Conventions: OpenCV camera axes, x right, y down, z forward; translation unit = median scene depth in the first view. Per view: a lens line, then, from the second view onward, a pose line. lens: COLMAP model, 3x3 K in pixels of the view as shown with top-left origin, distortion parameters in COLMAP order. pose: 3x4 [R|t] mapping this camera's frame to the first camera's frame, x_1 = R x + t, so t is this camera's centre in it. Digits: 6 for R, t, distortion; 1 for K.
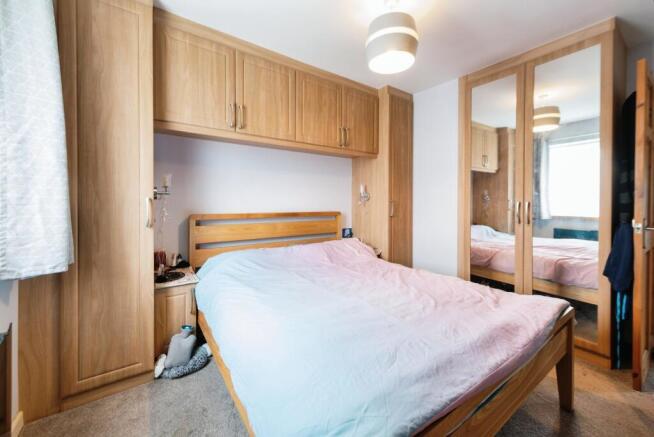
lens RADIAL K [[255.9, 0, 332.5], [0, 255.9, 203.9], [0, 0, 1]] dist [0.000366, 0.000038]
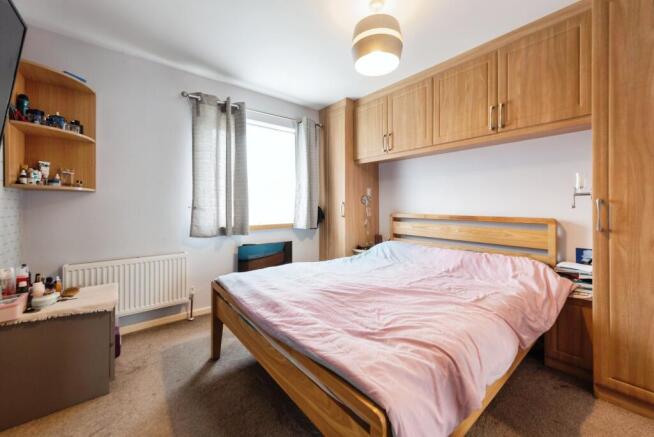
lens RADIAL K [[255.9, 0, 332.5], [0, 255.9, 203.9], [0, 0, 1]] dist [0.000366, 0.000038]
pose [[0.070574, -0.012121, -0.997433, 0.812405], [-0.011358, 0.999852, -0.012954, 0.008859], [0.997442, 0.012243, 0.070426, 0.505269]]
